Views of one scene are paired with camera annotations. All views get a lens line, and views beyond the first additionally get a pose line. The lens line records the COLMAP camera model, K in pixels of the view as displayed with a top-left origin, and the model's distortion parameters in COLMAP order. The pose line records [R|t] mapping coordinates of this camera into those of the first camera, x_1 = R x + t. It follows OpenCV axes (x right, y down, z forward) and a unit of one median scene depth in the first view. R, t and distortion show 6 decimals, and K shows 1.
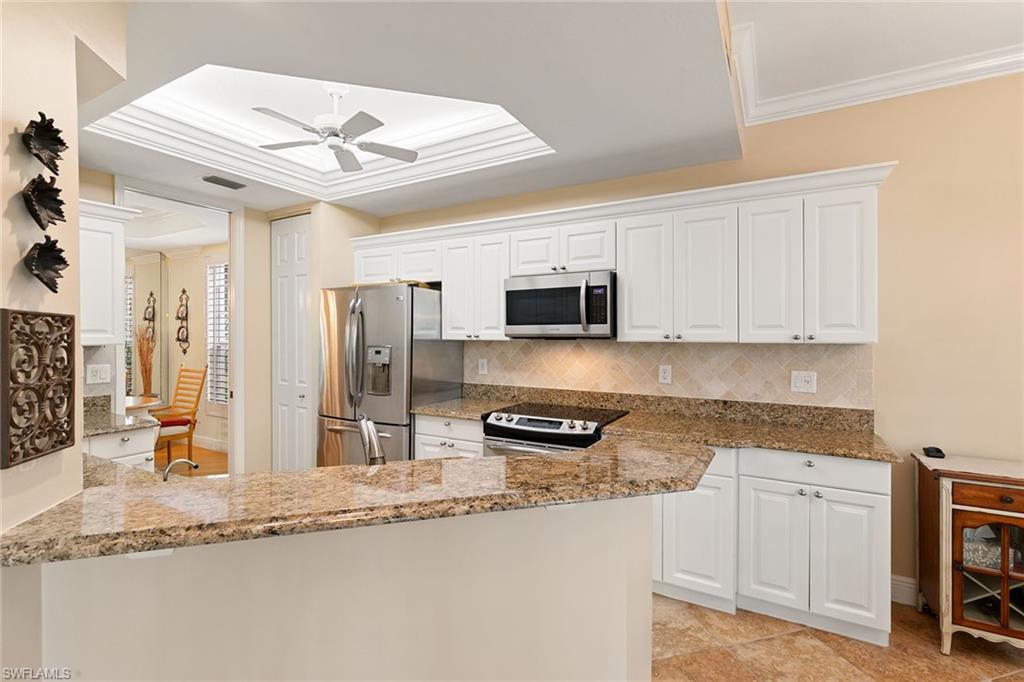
lens RADIAL K [[457.8, 0, 516.3], [0, 457.8, 335.5], [0, 0, 1]] dist [0.008675, -0.001171]
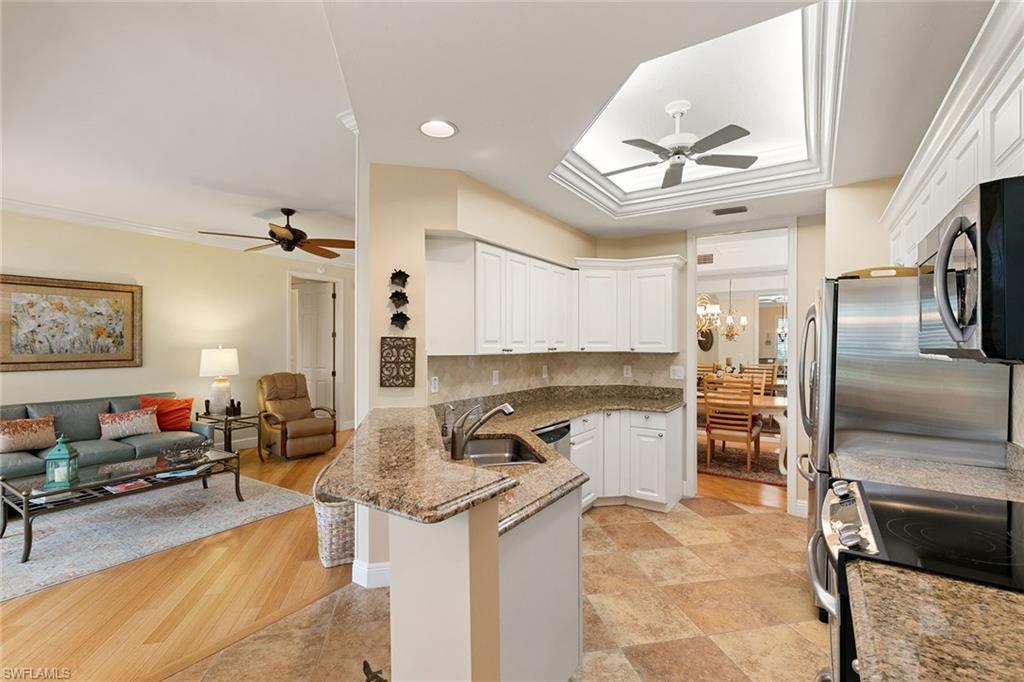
lens RADIAL K [[457.8, 0, 512.9], [0, 457.8, 342.0], [0, 0, 1]] dist [0.008675, -0.001171]
pose [[-0.069411, -0.002042, -0.997586, 0.590882], [-0.007869, 0.999968, -0.001499, -0.006759], [0.997557, 0.007746, -0.069424, 0.627410]]
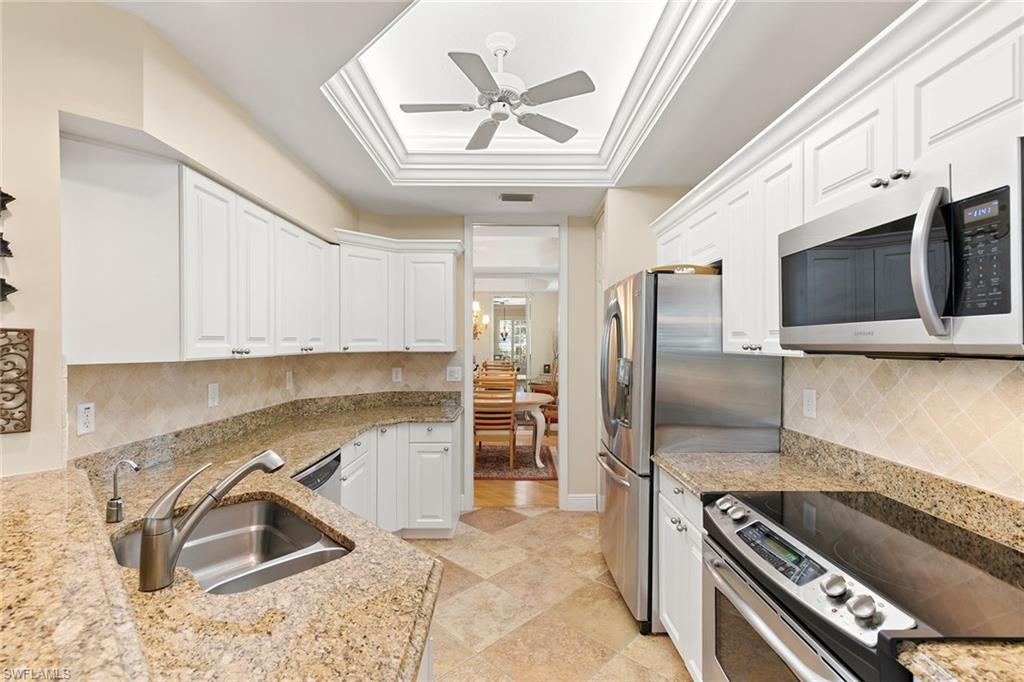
lens RADIAL K [[457.8, 0, 513.8], [0, 457.8, 340.4], [0, 0, 1]] dist [0.008675, -0.001171]
pose [[0.497000, -0.002845, -0.867746, 0.294335], [-0.003877, 0.999977, -0.005499, -0.003829], [0.867742, 0.006098, 0.496978, 0.546964]]
